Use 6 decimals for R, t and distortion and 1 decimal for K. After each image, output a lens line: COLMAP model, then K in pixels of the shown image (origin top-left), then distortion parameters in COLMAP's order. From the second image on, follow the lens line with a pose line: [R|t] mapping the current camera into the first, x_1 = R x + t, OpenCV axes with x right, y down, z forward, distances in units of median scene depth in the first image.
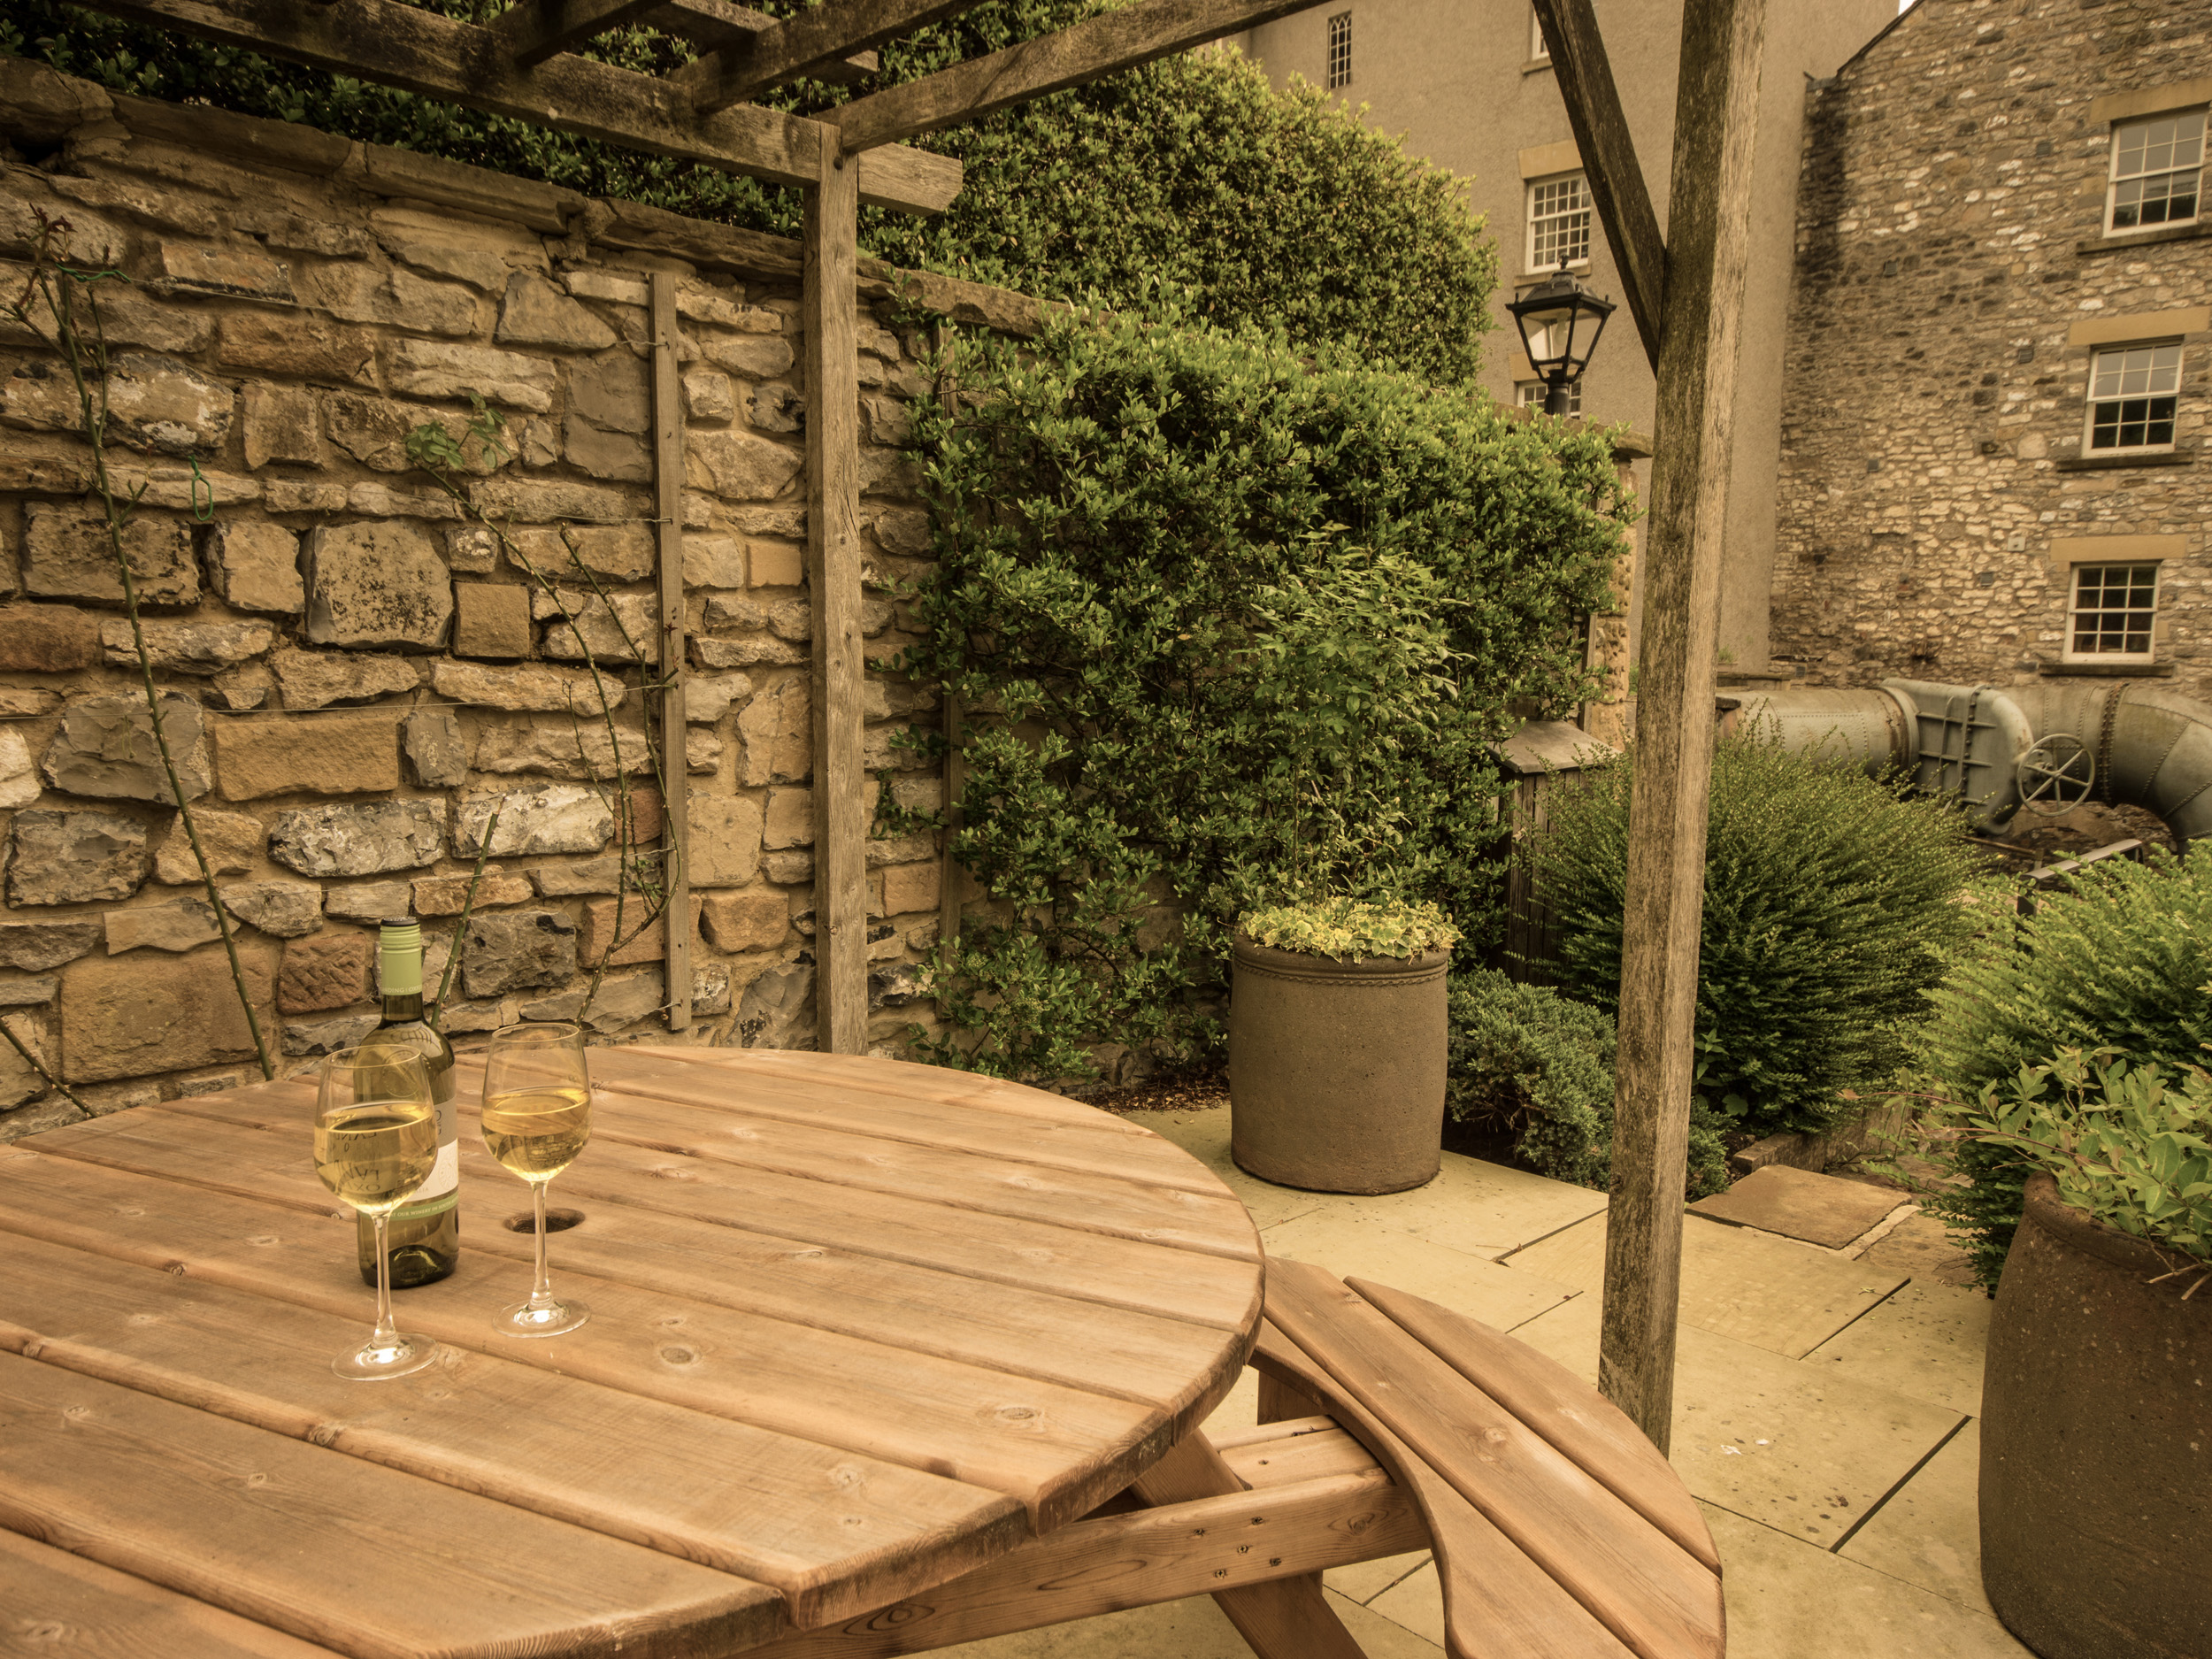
lens RADIAL K [[1502.5, 0, 1099.5], [0, 1502.5, 832.1], [0, 0, 1]] dist [0.015166, 0.021902]
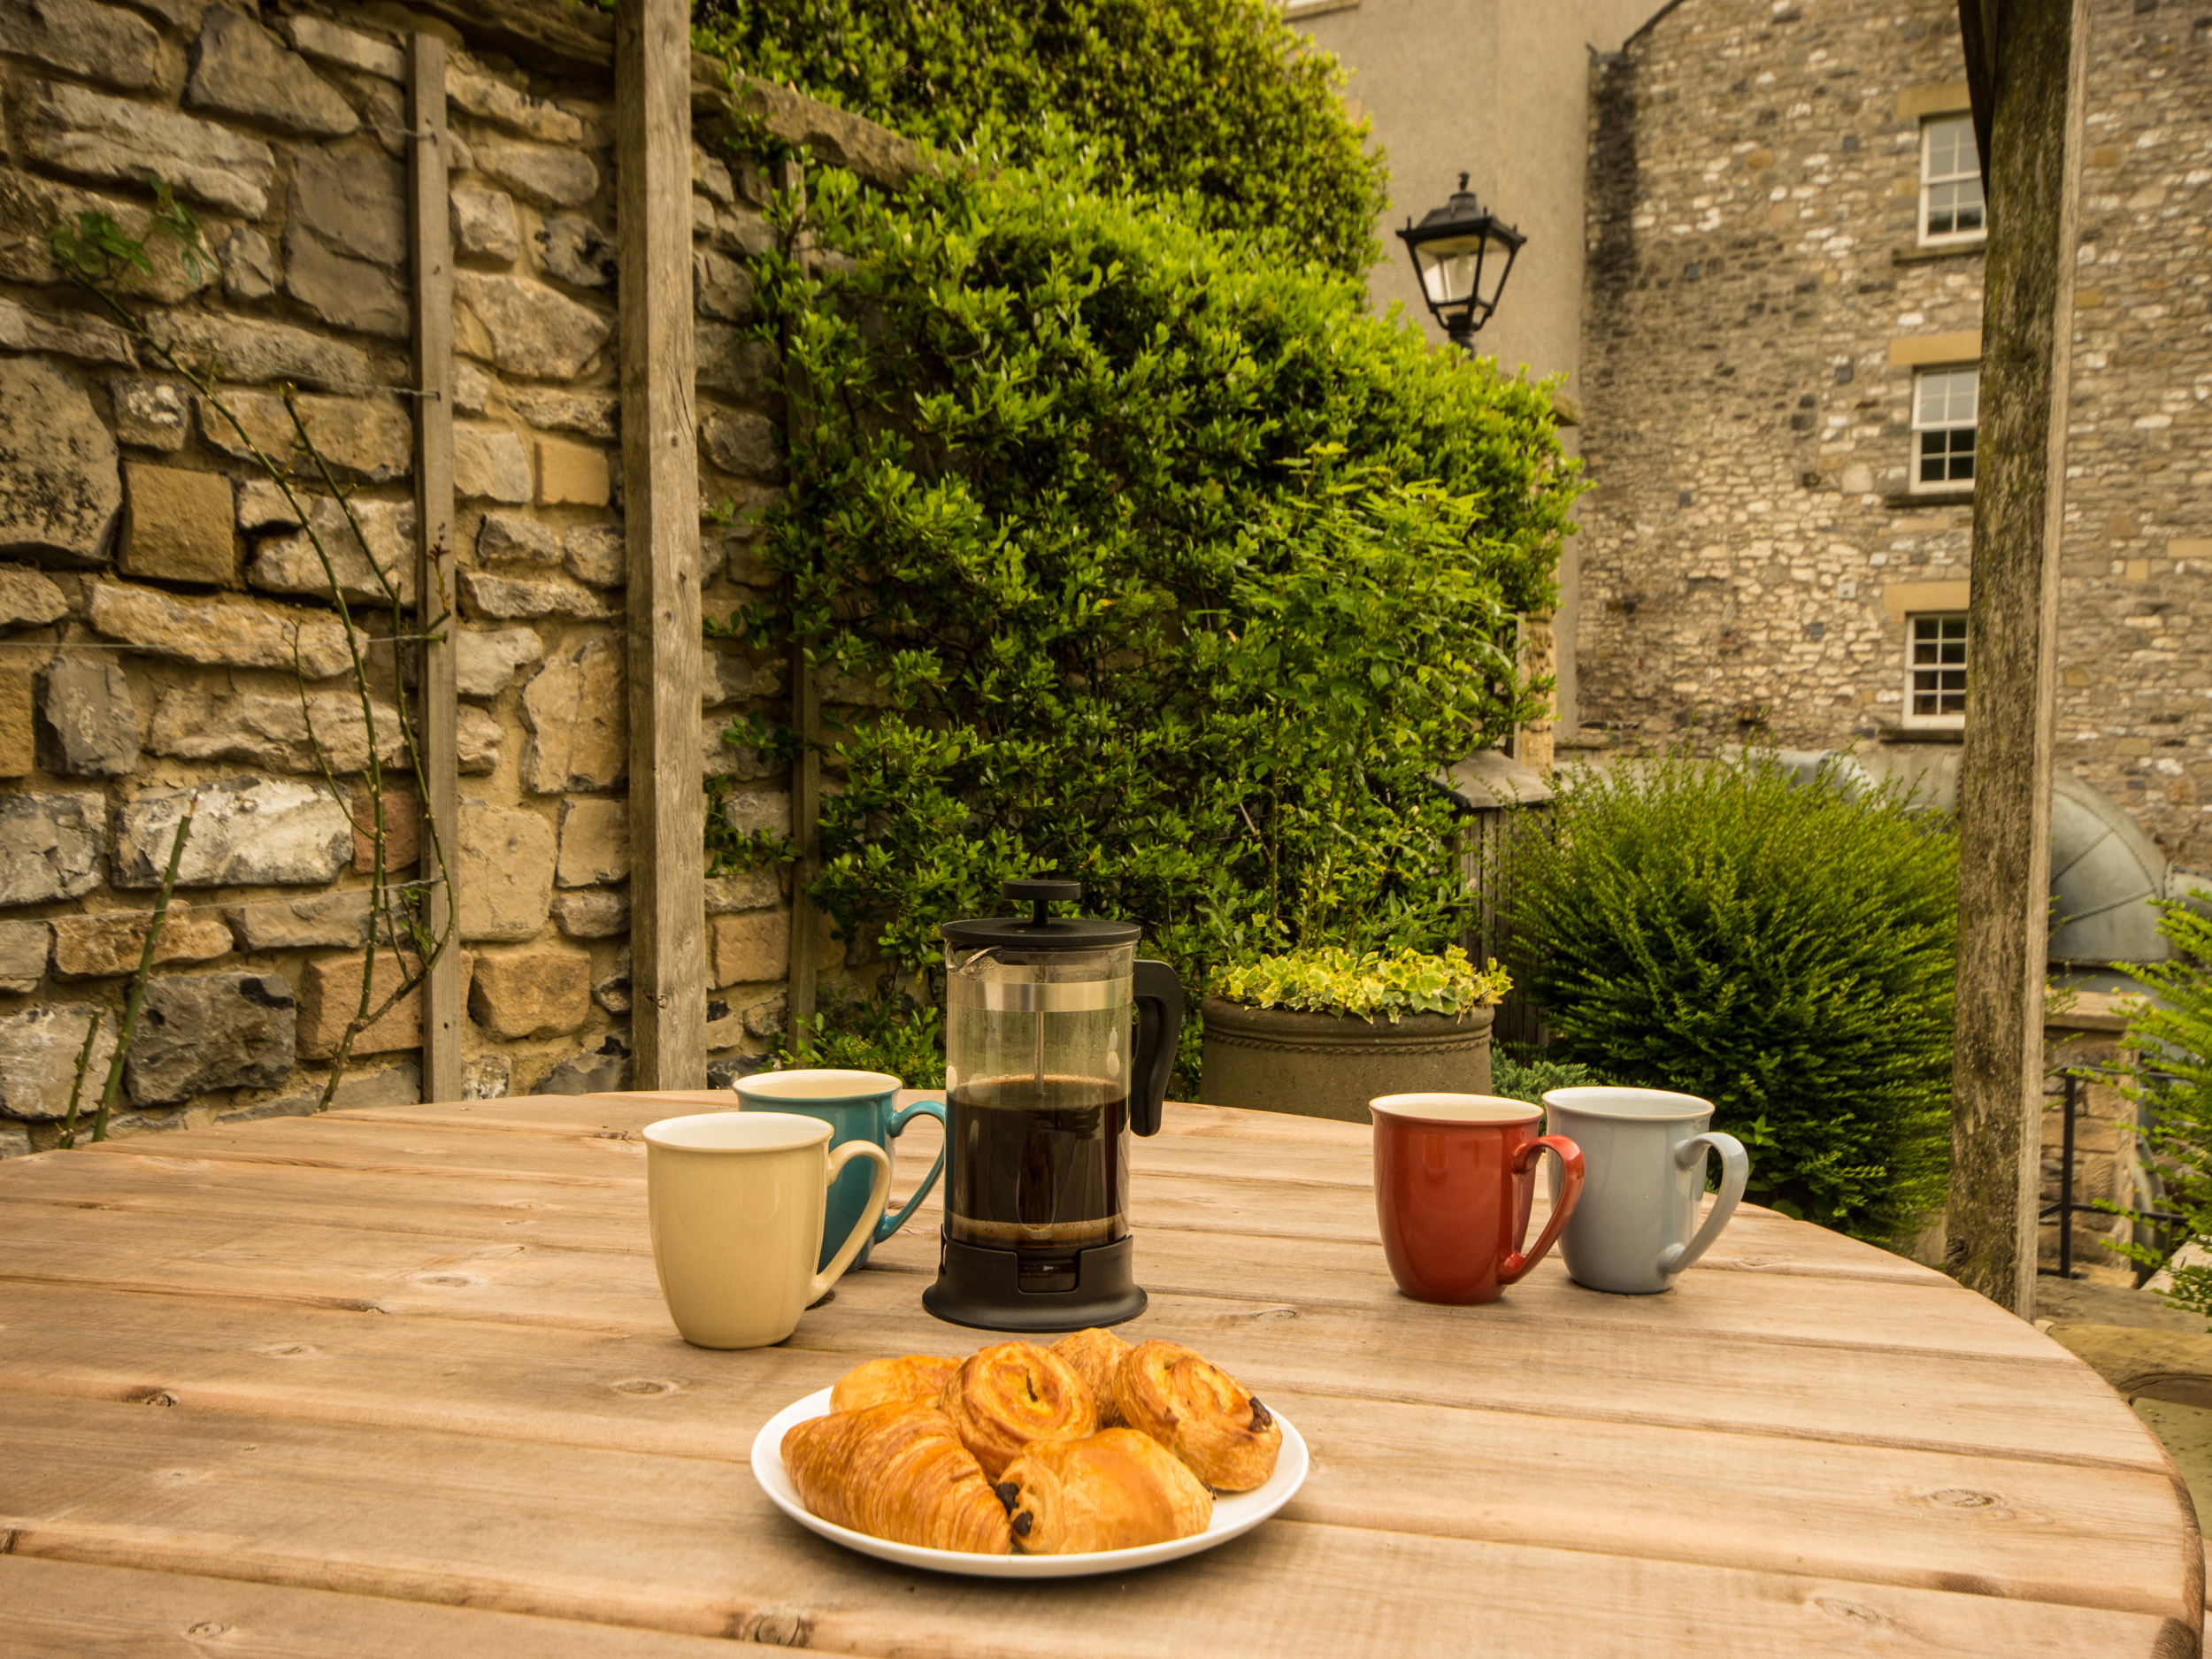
lens RADIAL K [[1933.1, 0, 1113.7], [0, 1933.1, 840.6], [0, 0, 1]] dist [0.022695, 0.033362]
pose [[0.983918, -0.017204, 0.177791, -0.127959], [0.027393, 0.998110, -0.055013, 0.045167], [-0.176509, 0.058999, 0.982529, 0.084782]]
